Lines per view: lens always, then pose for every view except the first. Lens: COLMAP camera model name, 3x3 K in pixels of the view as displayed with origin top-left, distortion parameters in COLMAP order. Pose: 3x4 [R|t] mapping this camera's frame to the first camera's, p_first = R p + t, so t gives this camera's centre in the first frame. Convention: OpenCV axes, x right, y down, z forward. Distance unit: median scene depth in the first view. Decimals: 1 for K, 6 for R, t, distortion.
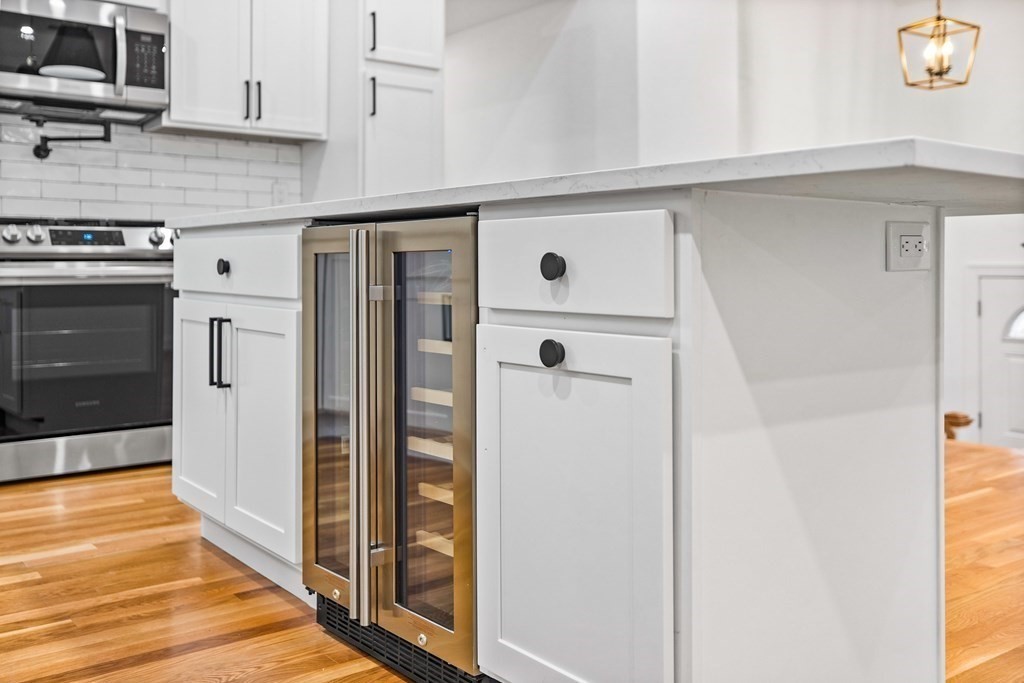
lens RADIAL K [[949.5, 0, 513.1], [0, 949.5, 259.2], [0, 0, 1]] dist [0.004105, 0.000000]
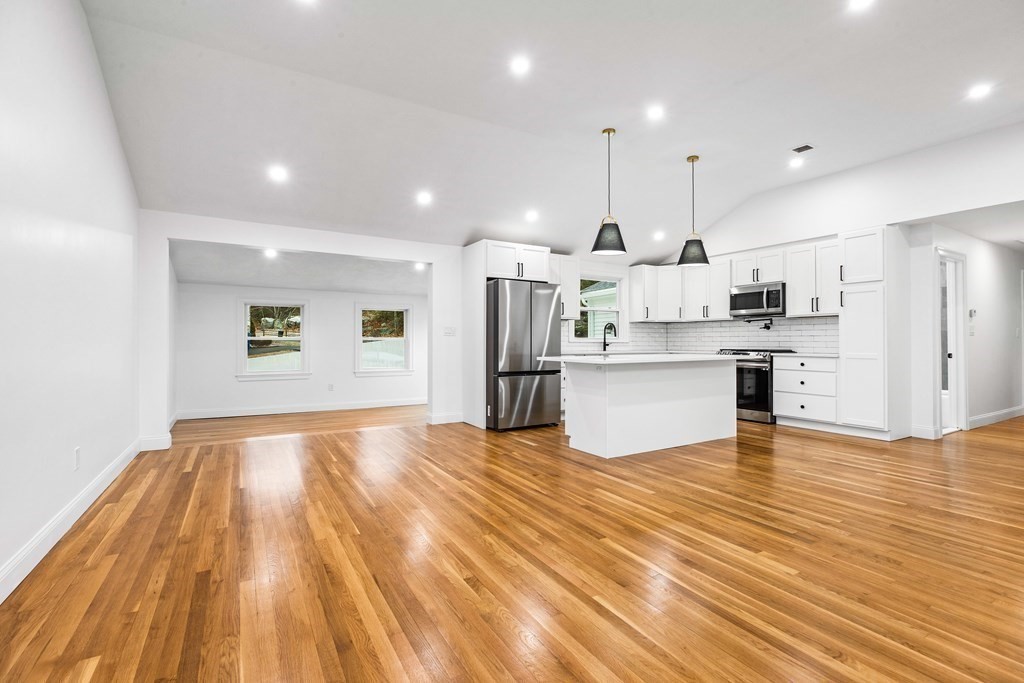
lens RADIAL K [[460.6, 0, 516.1], [0, 460.6, 336.8], [0, 0, 1]] dist [-0.004046, 0.001600]
pose [[-0.121861, -0.014776, -0.992437, 1.166269], [0.003921, 0.999874, -0.015368, -0.055946], [0.992539, -0.005764, -0.121788, 0.295845]]
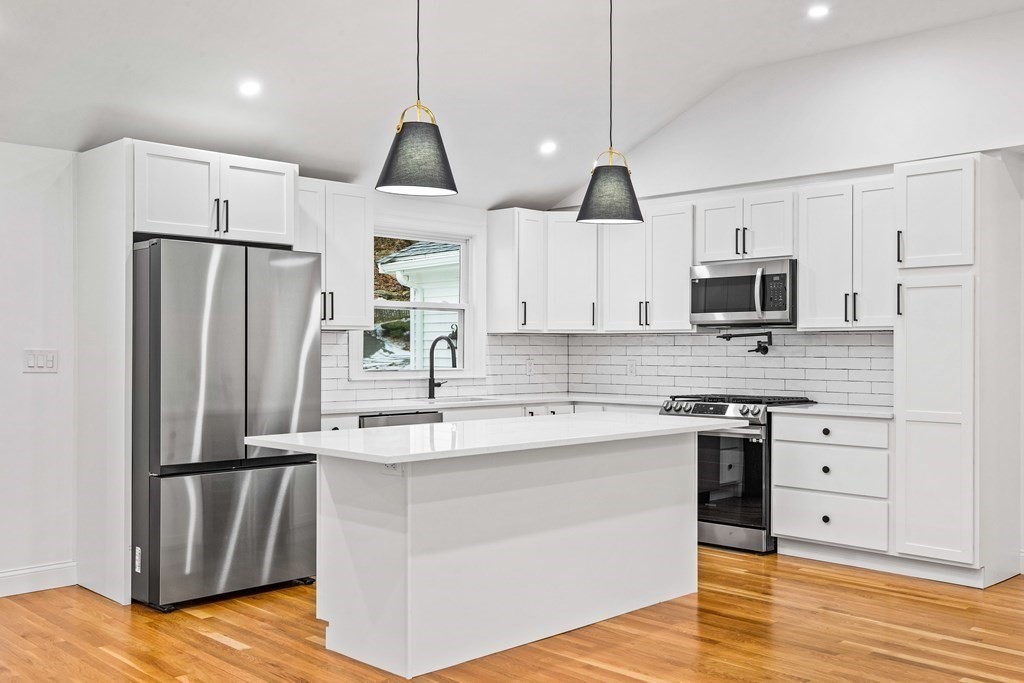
lens RADIAL K [[976.5, 0, 509.3], [0, 976.5, 346.7], [0, 0, 1]] dist [0.016871, 0.000000]
pose [[0.112566, -0.005652, -0.993628, 1.056260], [0.003730, 0.999979, -0.005265, -0.105354], [0.993637, -0.003114, 0.112585, 0.359623]]
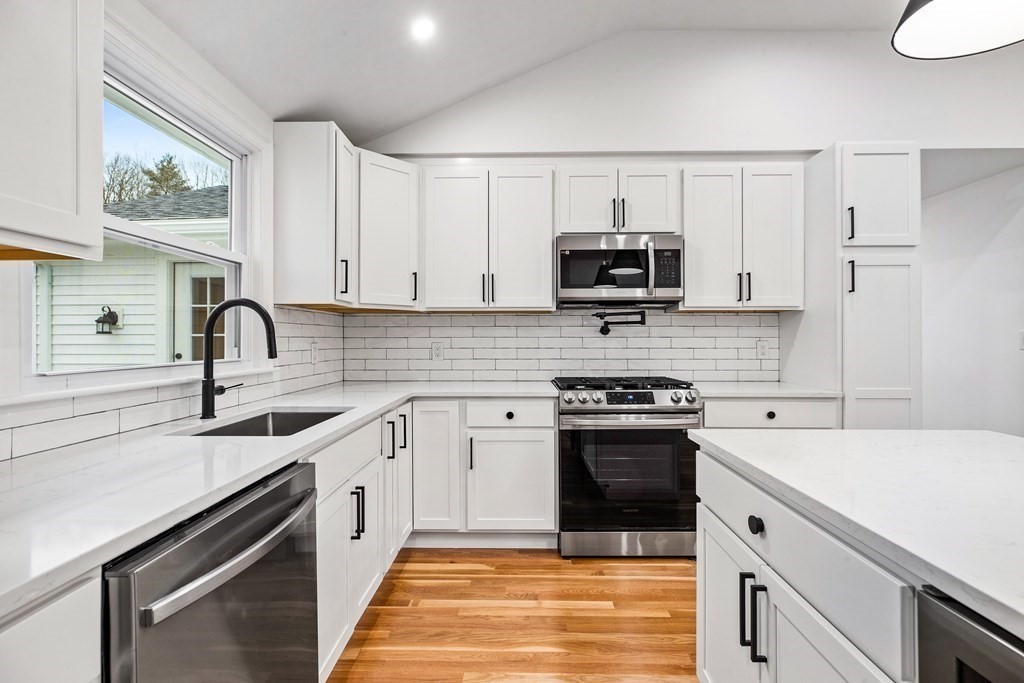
lens RADIAL K [[460.6, 0, 510.5], [0, 460.6, 336.7], [0, 0, 1]] dist [-0.004046, 0.001600]
pose [[0.774437, -0.008642, -0.632592, -0.115305], [0.008169, 0.999960, -0.003660, -0.095481], [0.632598, -0.002333, 0.774476, 0.270609]]
